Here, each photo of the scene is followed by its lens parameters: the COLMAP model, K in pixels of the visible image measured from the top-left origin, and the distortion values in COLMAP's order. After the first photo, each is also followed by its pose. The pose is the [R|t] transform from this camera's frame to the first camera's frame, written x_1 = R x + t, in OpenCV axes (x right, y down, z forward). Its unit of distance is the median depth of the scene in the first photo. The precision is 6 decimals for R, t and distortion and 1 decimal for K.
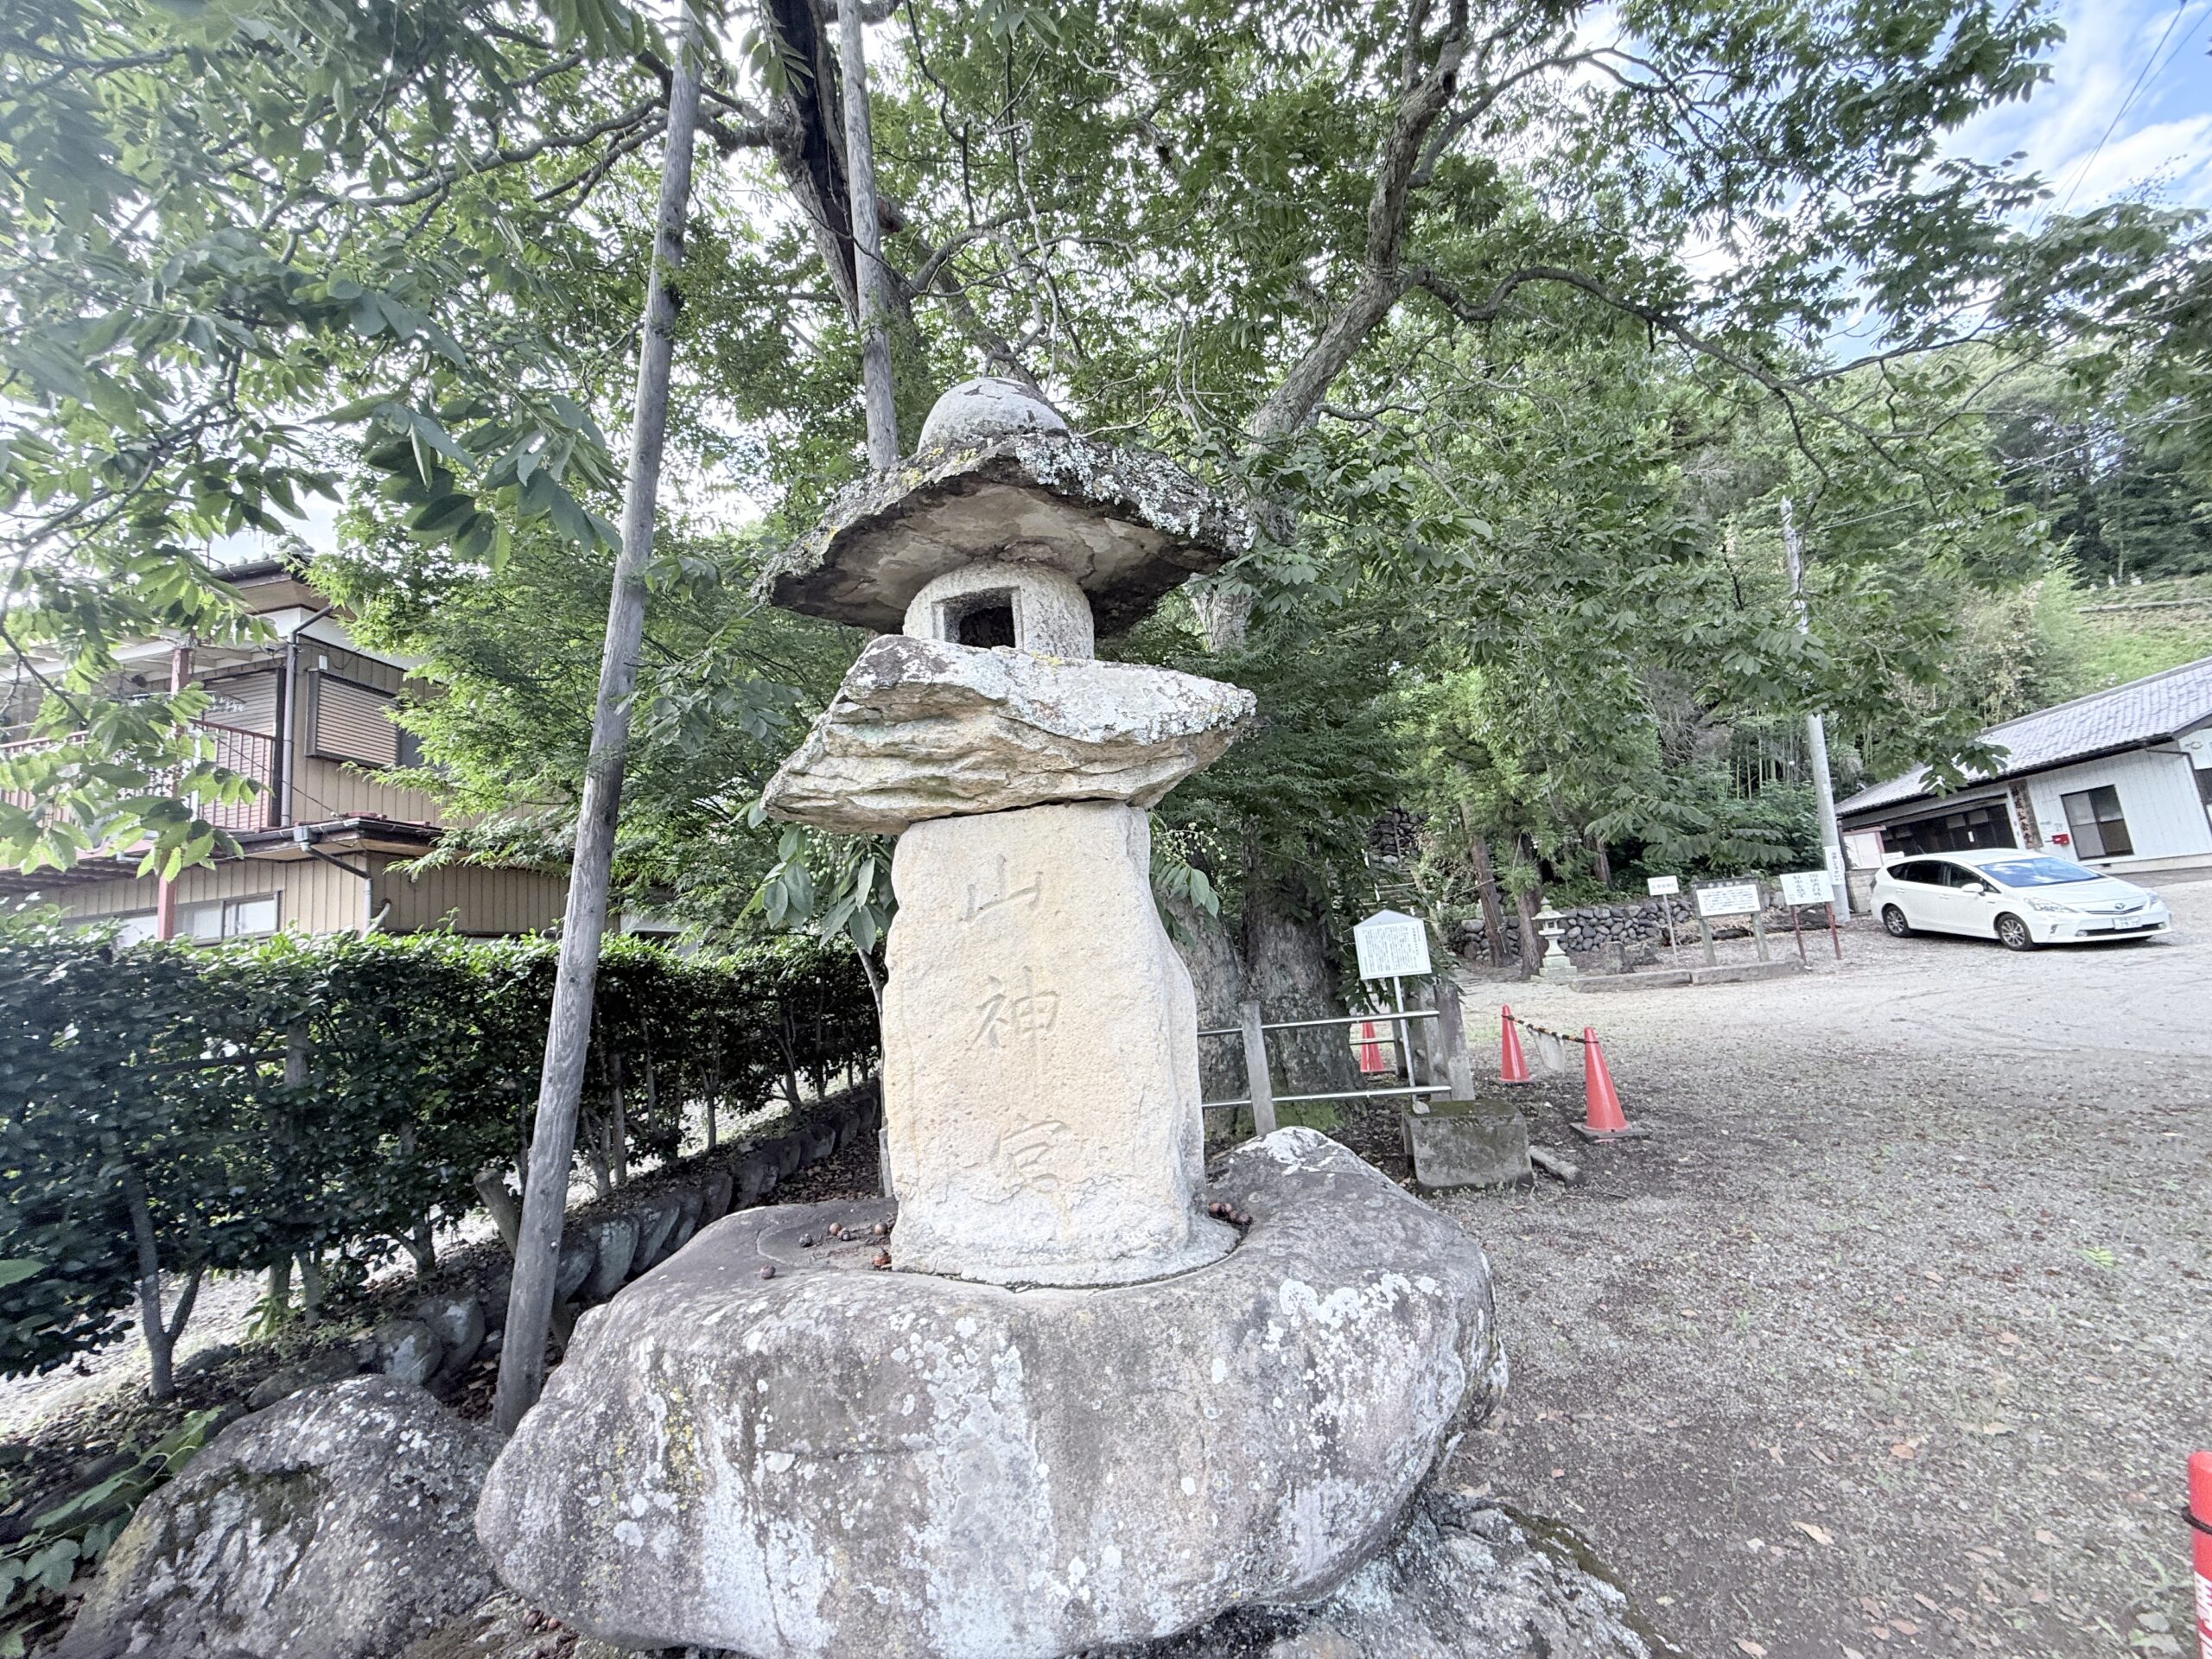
lens RADIAL K [[870.4, 0, 1106.0], [0, 870.4, 829.5], [0, 0, 1]] dist [-0.018041, -0.000055]
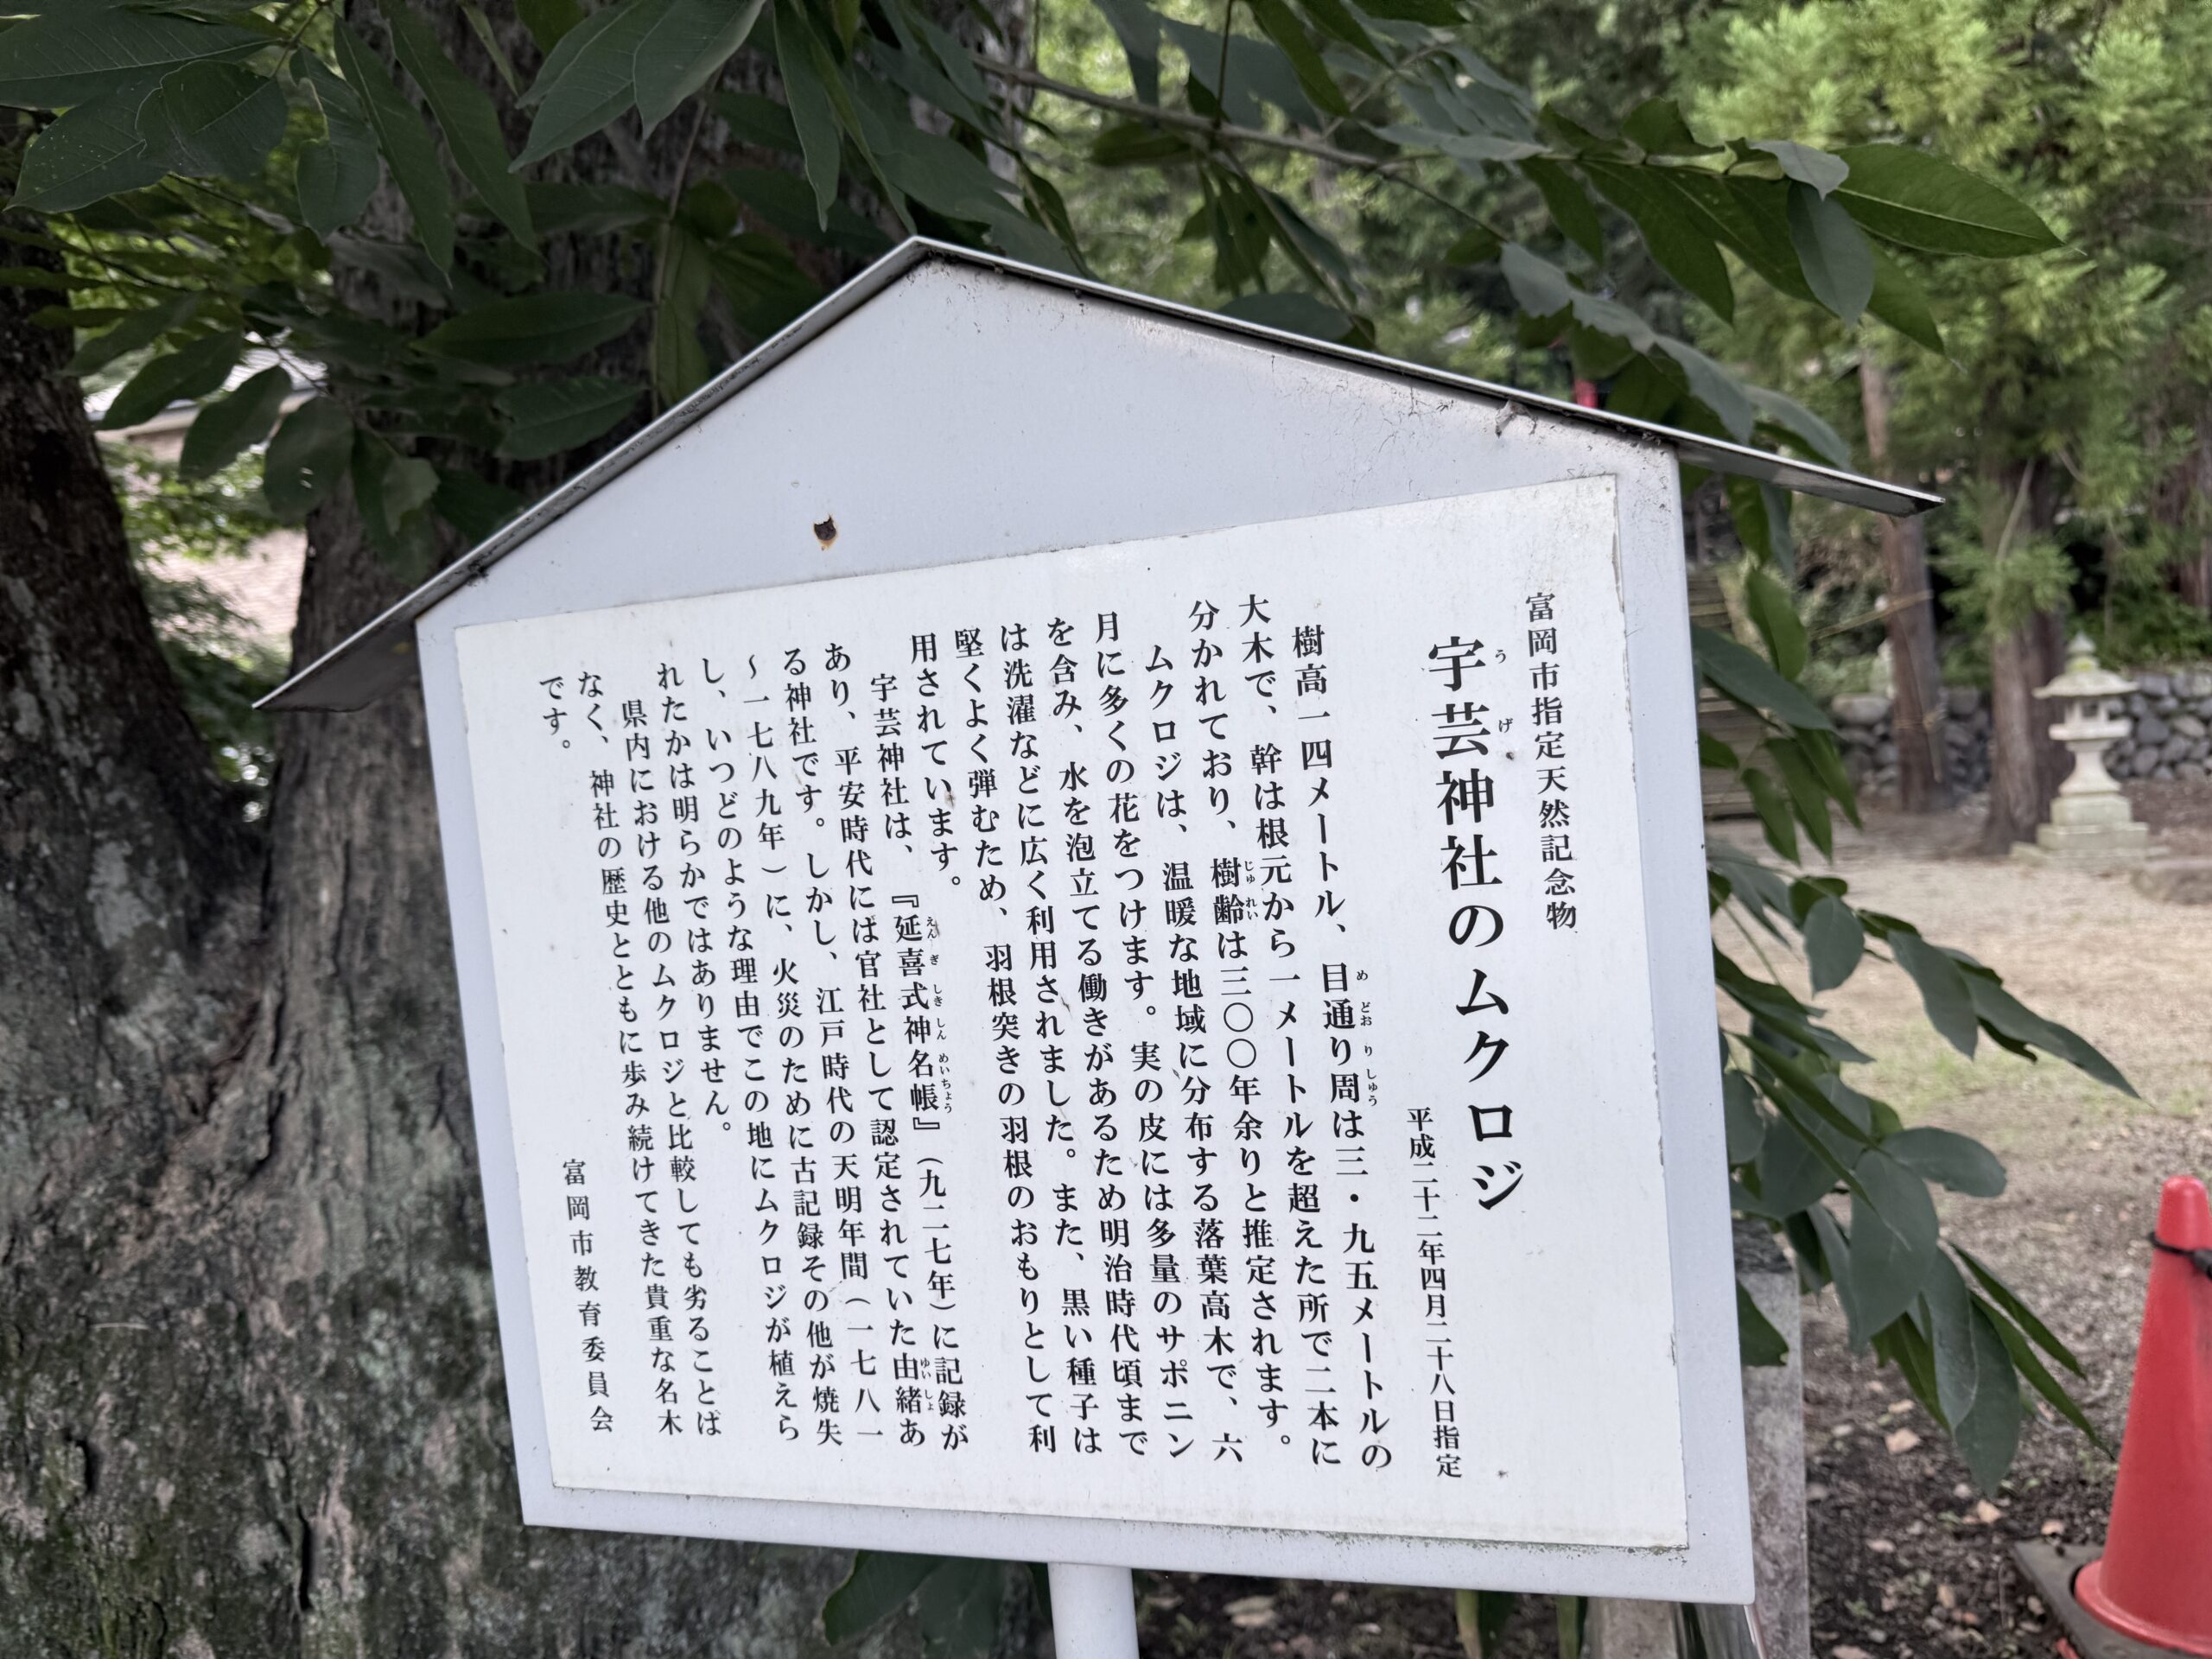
lens RADIAL K [[1522.7, 0, 1106.0], [0, 1522.7, 829.5], [0, 0, 1]] dist [0.043618, -0.089371]
pose [[0.998943, 0.022008, -0.040359, 0.120204], [-0.013752, 0.980813, 0.194463, 0.037809], [0.043865, -0.193703, 0.980079, 0.325945]]
